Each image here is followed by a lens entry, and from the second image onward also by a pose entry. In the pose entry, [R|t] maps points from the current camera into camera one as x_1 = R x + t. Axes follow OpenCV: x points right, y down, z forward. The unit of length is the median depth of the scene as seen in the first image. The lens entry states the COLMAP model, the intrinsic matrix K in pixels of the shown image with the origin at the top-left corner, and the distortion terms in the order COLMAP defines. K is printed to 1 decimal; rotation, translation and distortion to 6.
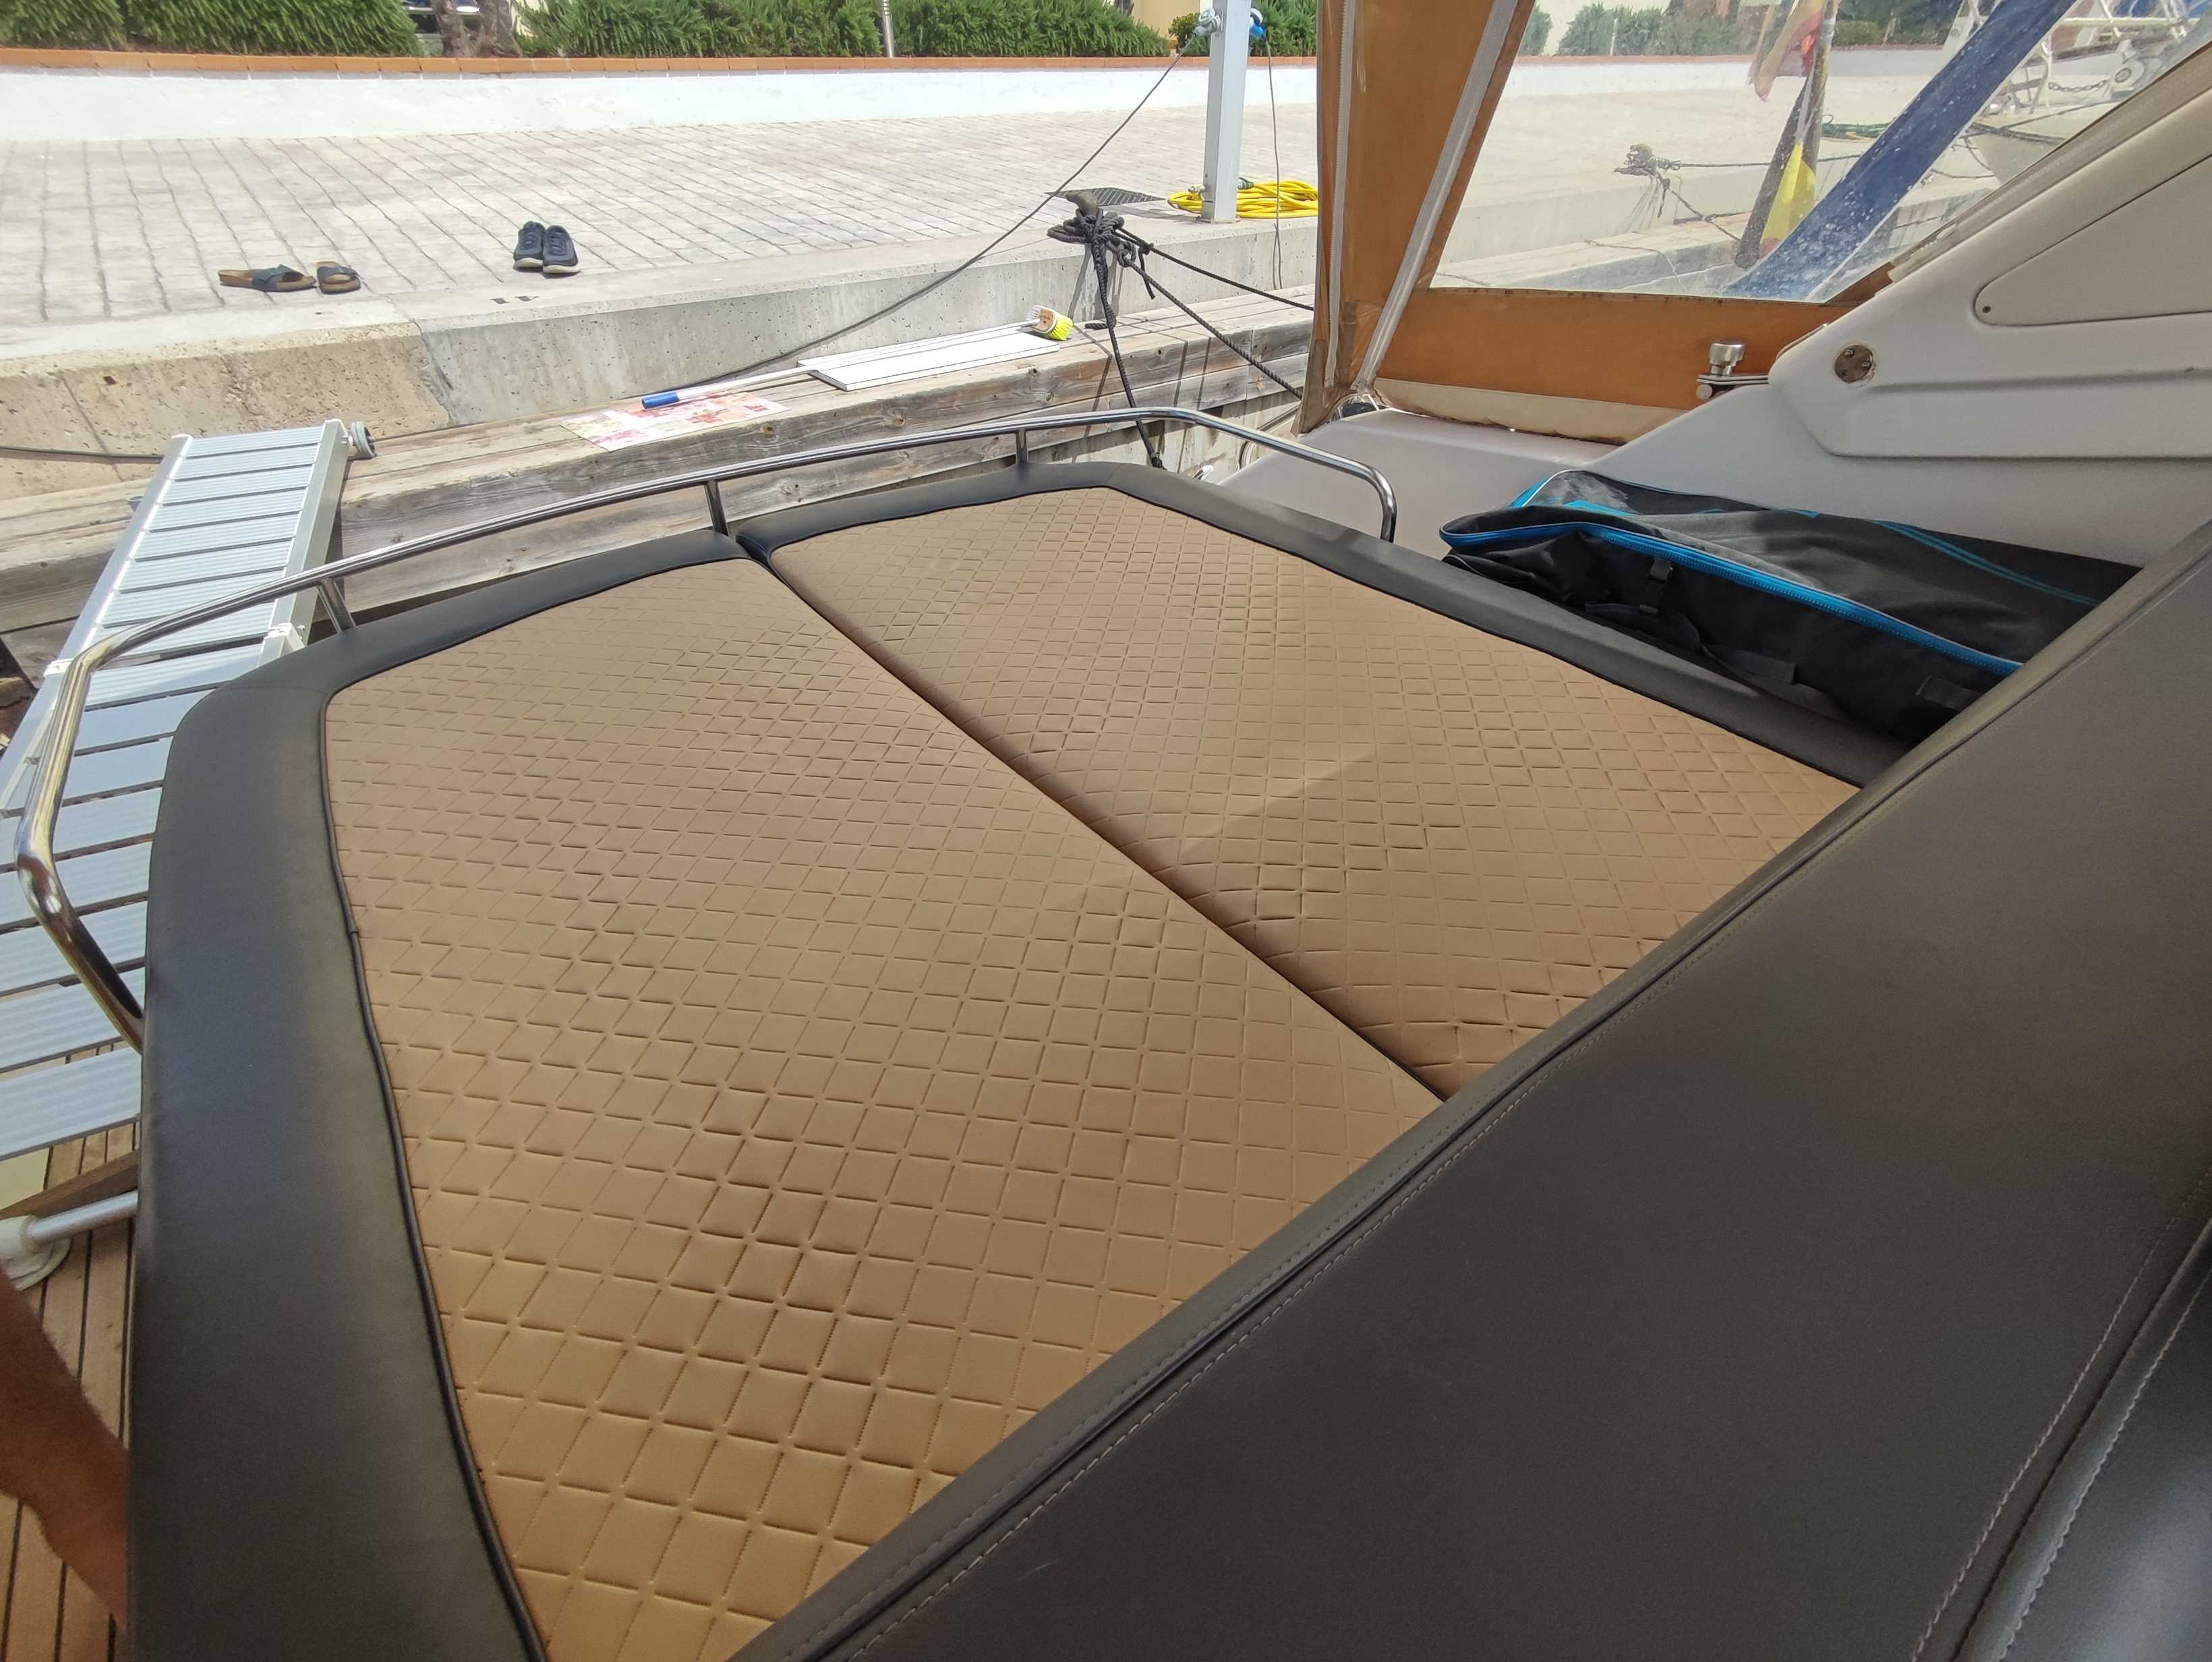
lens RADIAL K [[999.7, 0, 1116.7], [0, 999.7, 800.5], [0, 0, 1]] dist [-0.014354, 0.013104]
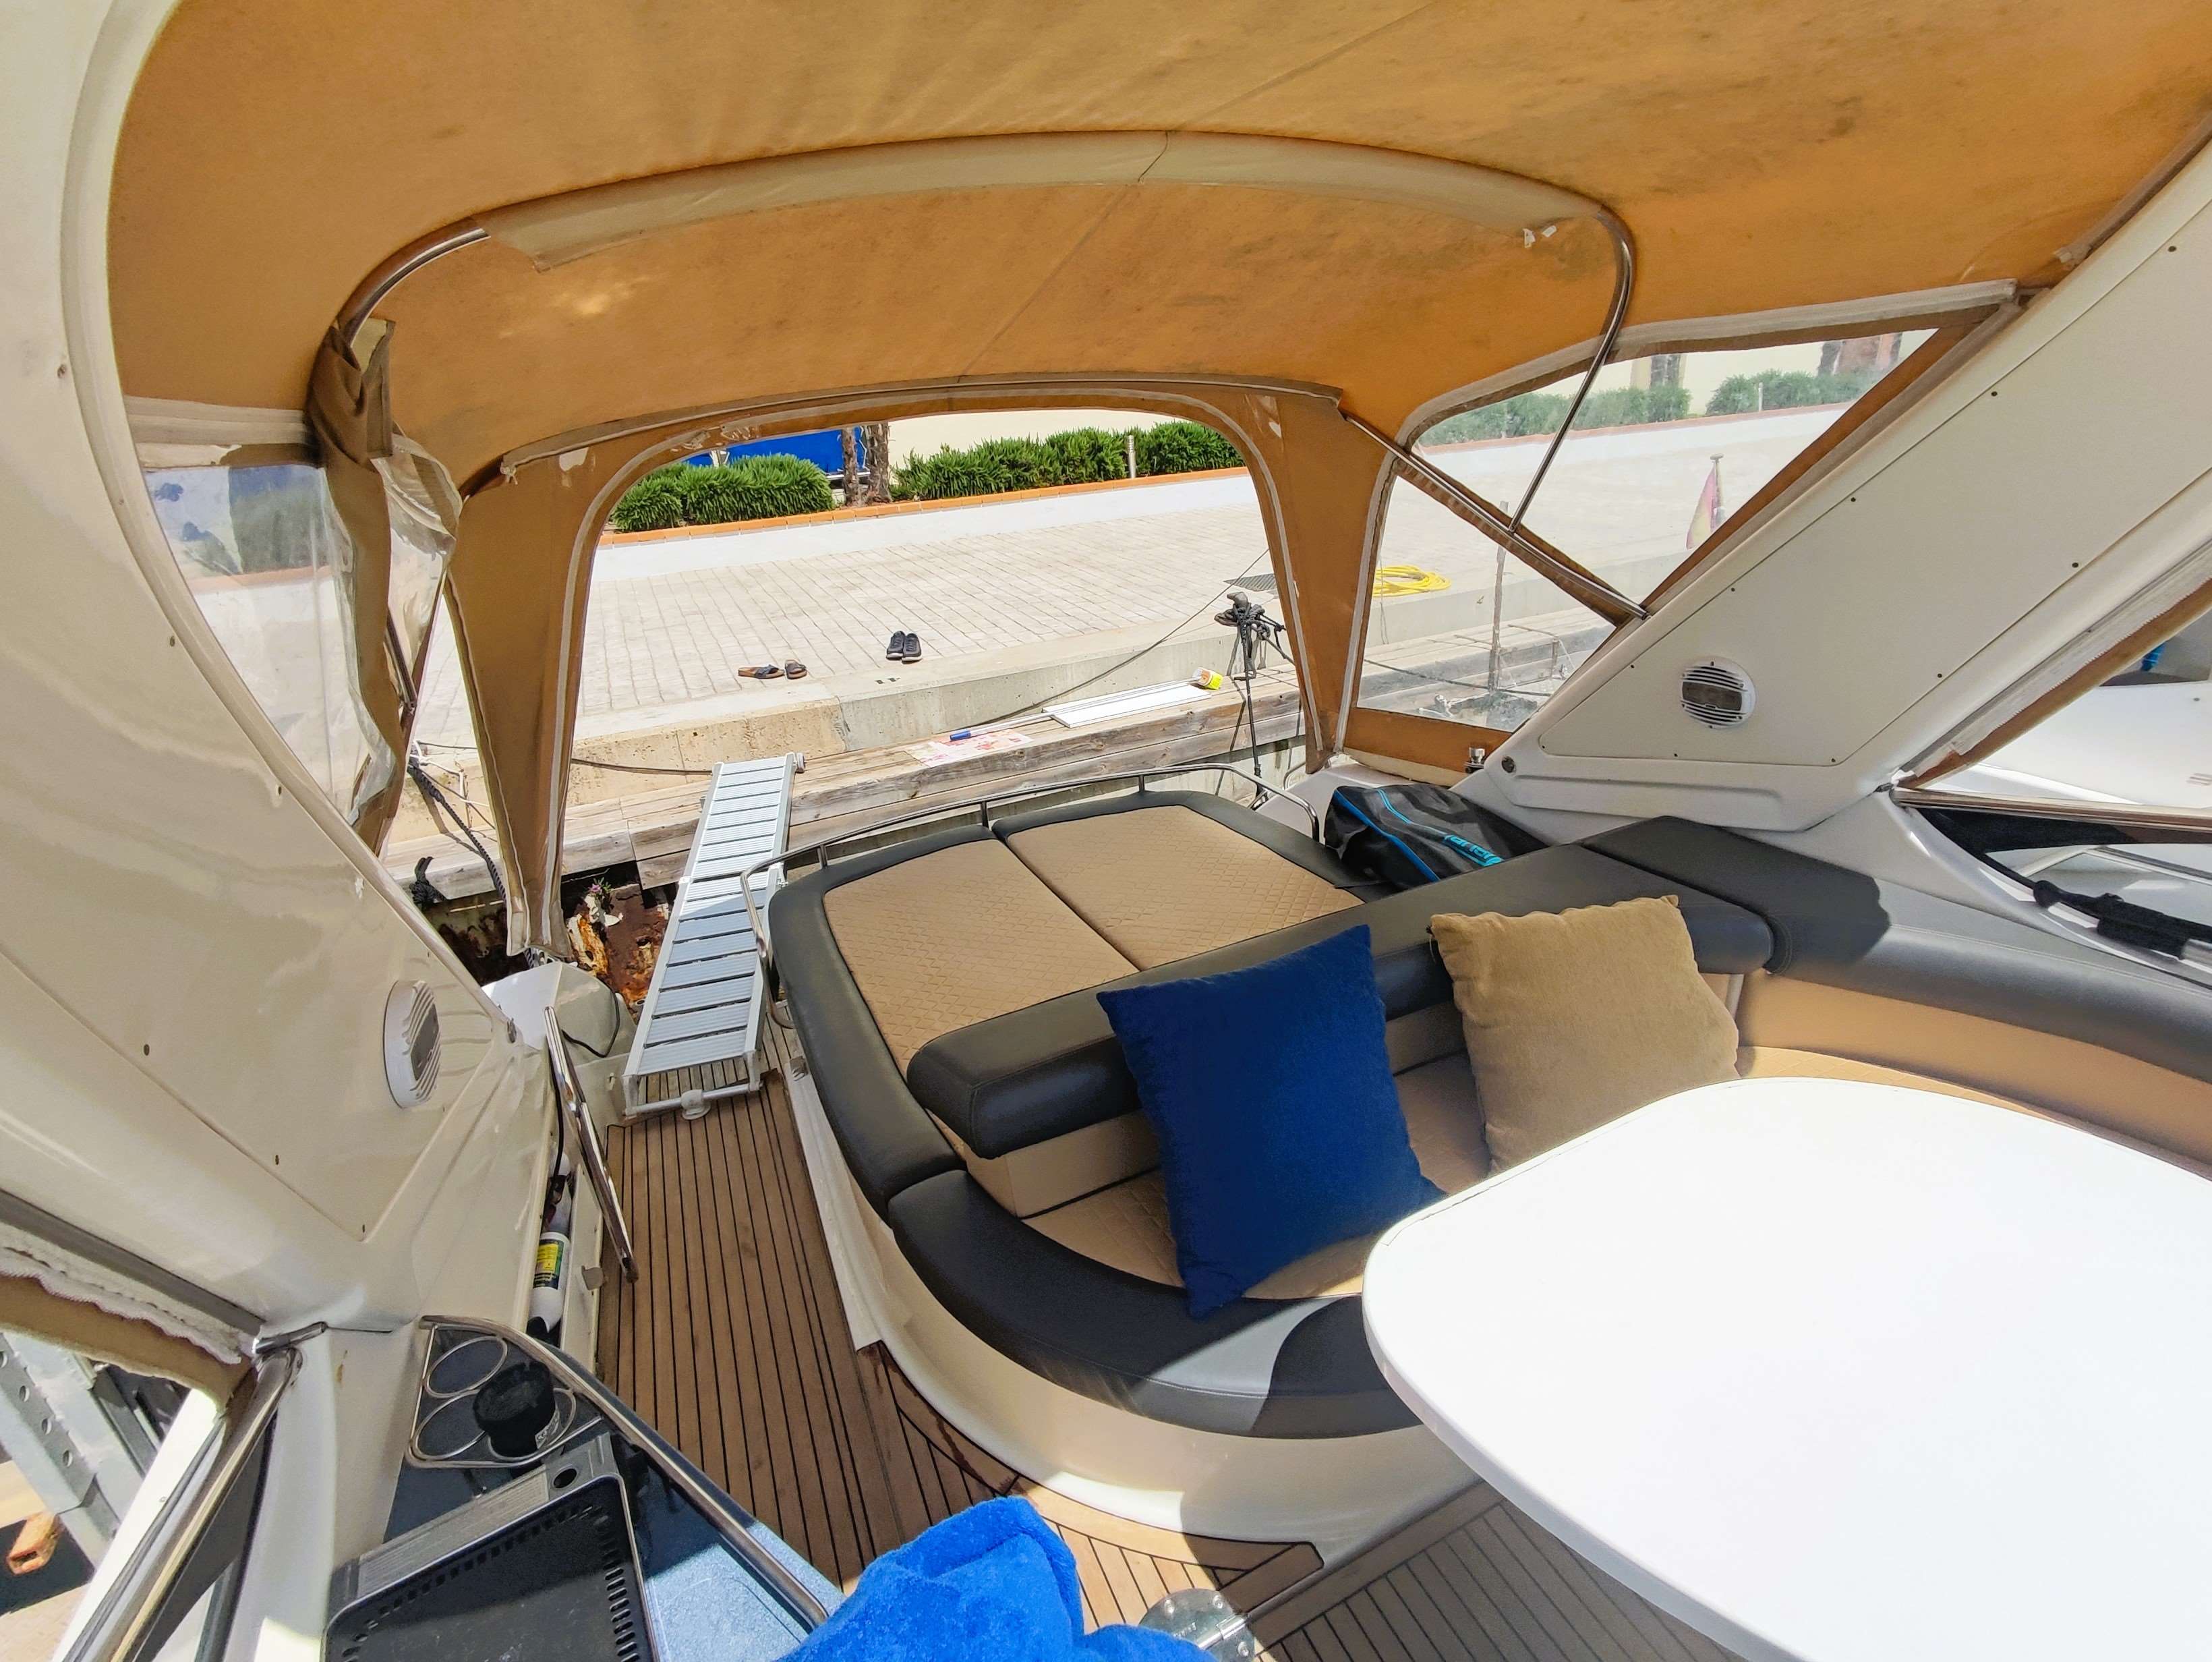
lens RADIAL K [[976.2, 0, 1112.1], [0, 976.2, 777.6], [0, 0, 1]] dist [0.001918, 0.000131]
pose [[0.973920, 0.006214, -0.226808, 0.141204], [-0.070469, 0.958474, -0.276337, 0.086724], [0.215672, 0.285113, 0.933914, -0.398548]]
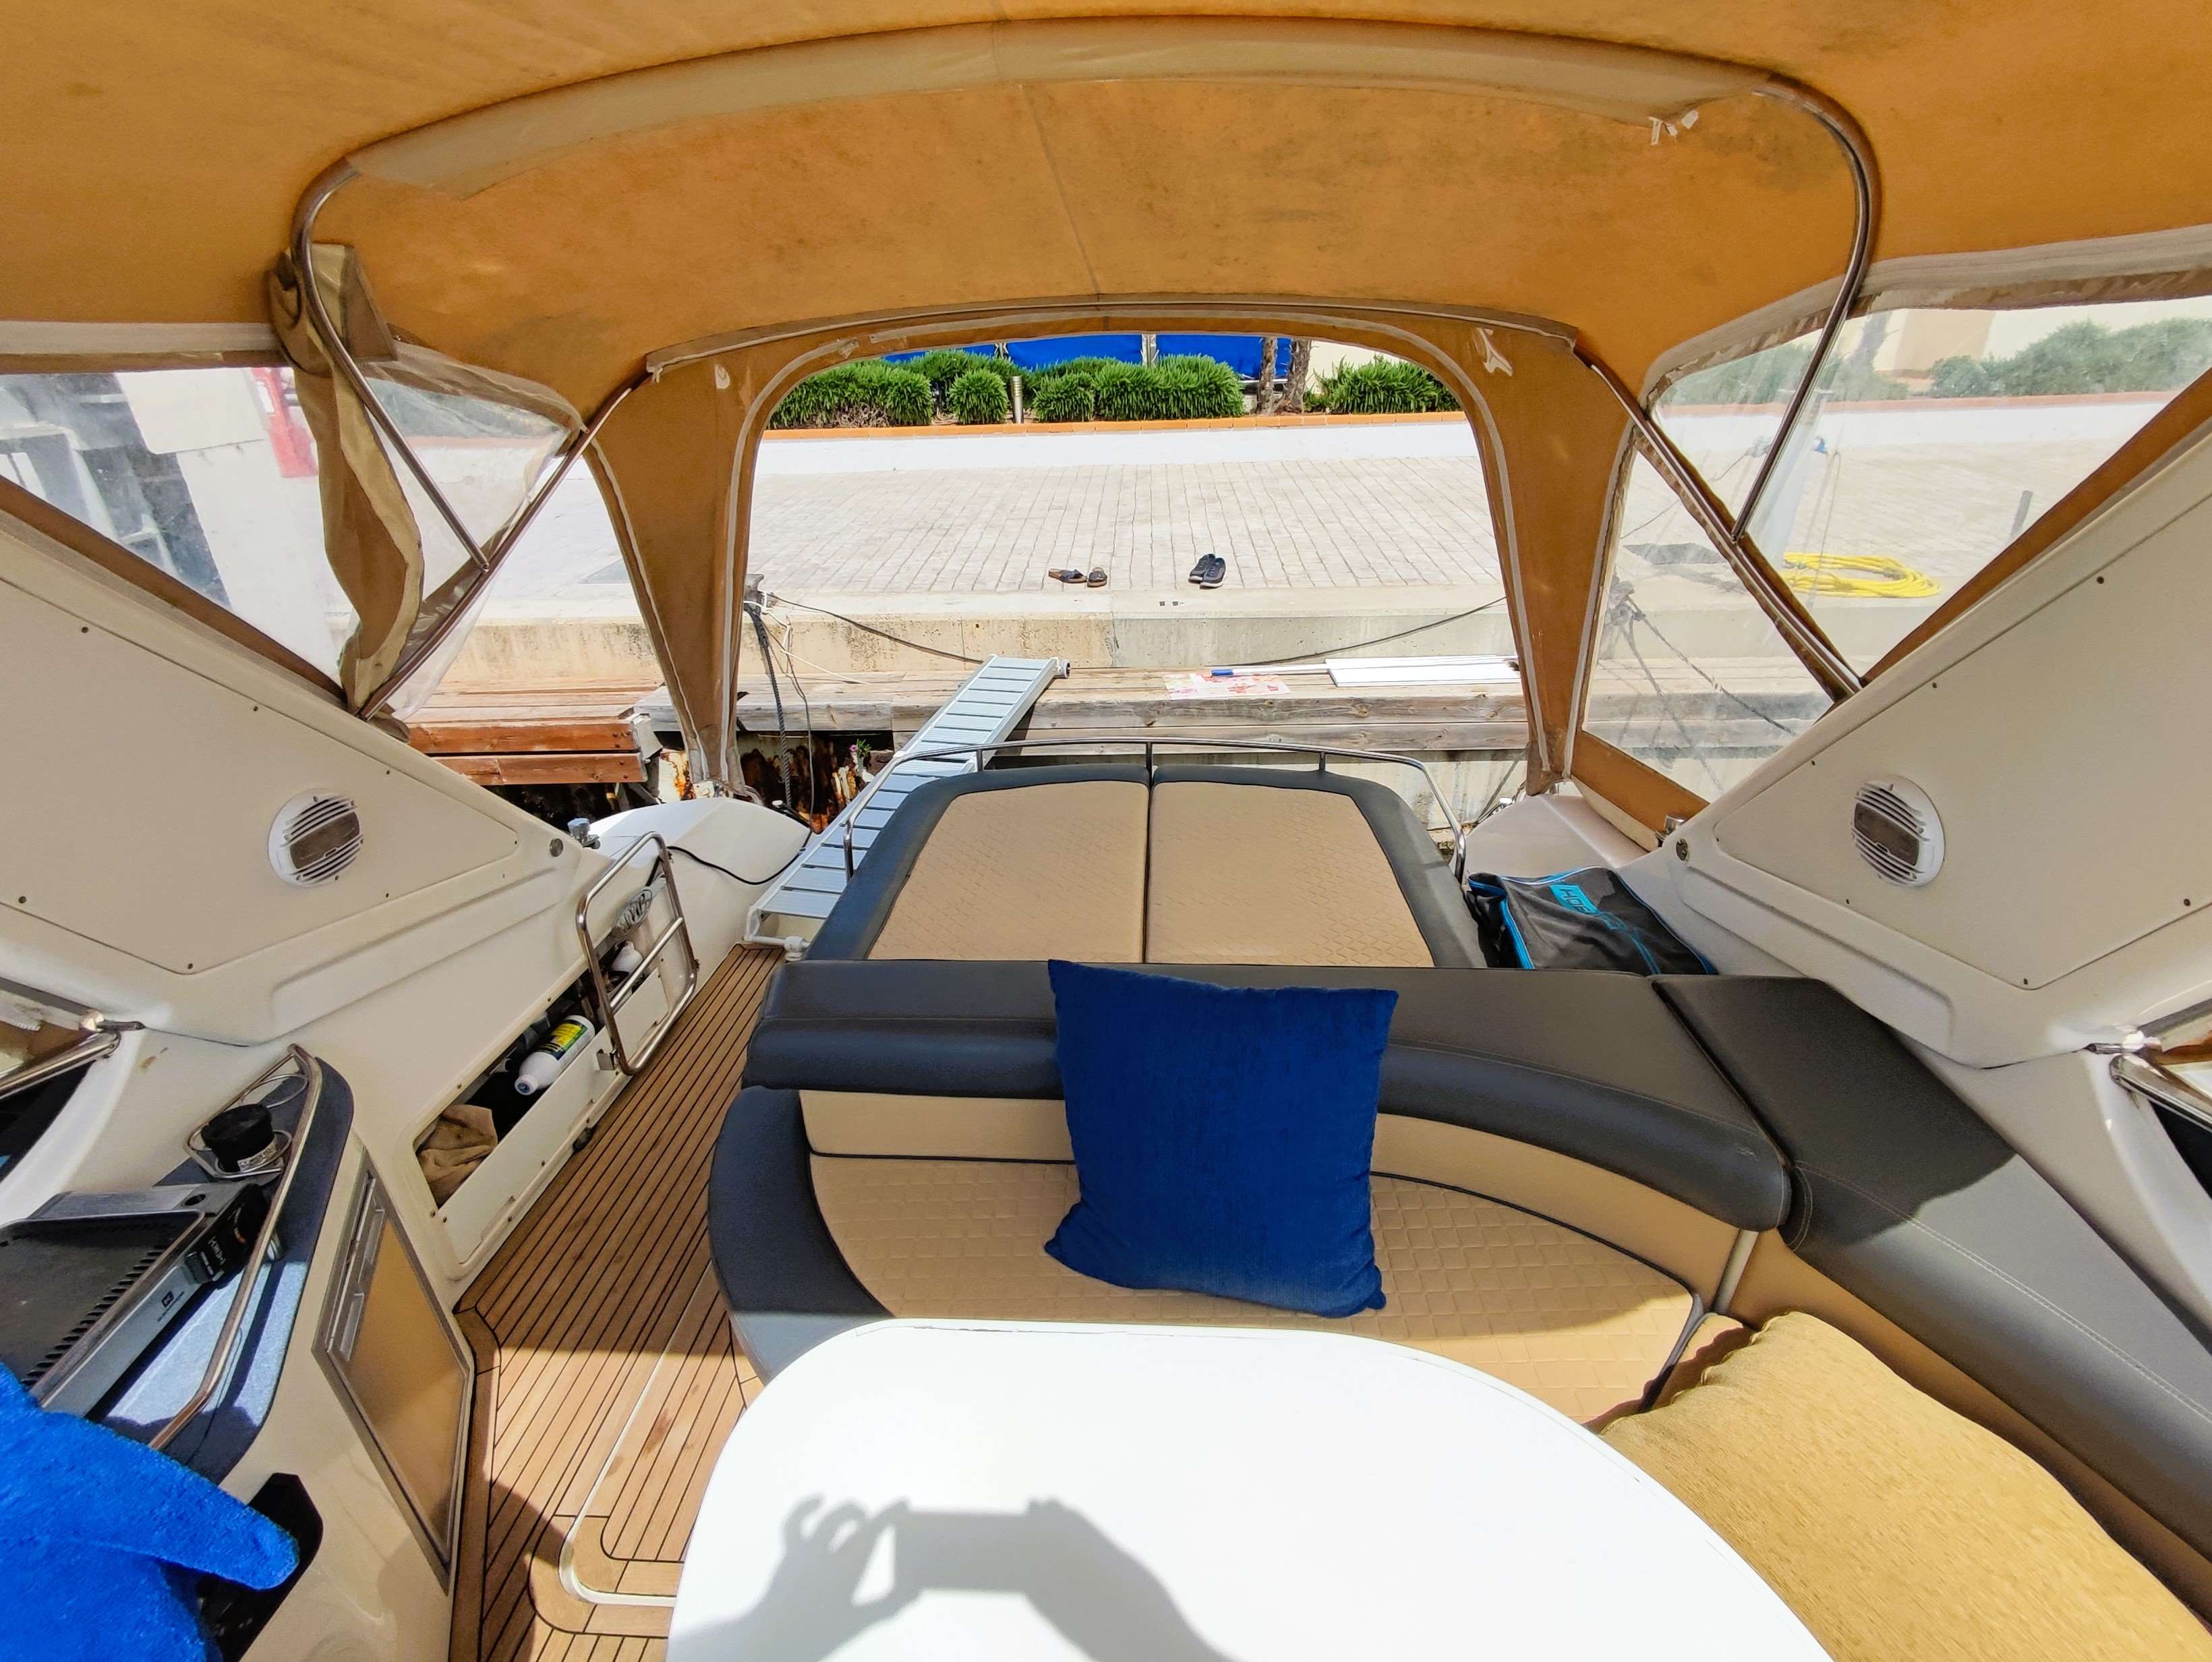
lens RADIAL K [[999.7, 0, 1116.7], [0, 999.7, 800.5], [0, 0, 1]] dist [-0.014354, 0.013104]
pose [[0.773150, 0.245325, -0.584855, 0.354946], [-0.362556, 0.927587, -0.090193, -0.006733], [0.520377, 0.281775, 0.806108, -0.284026]]
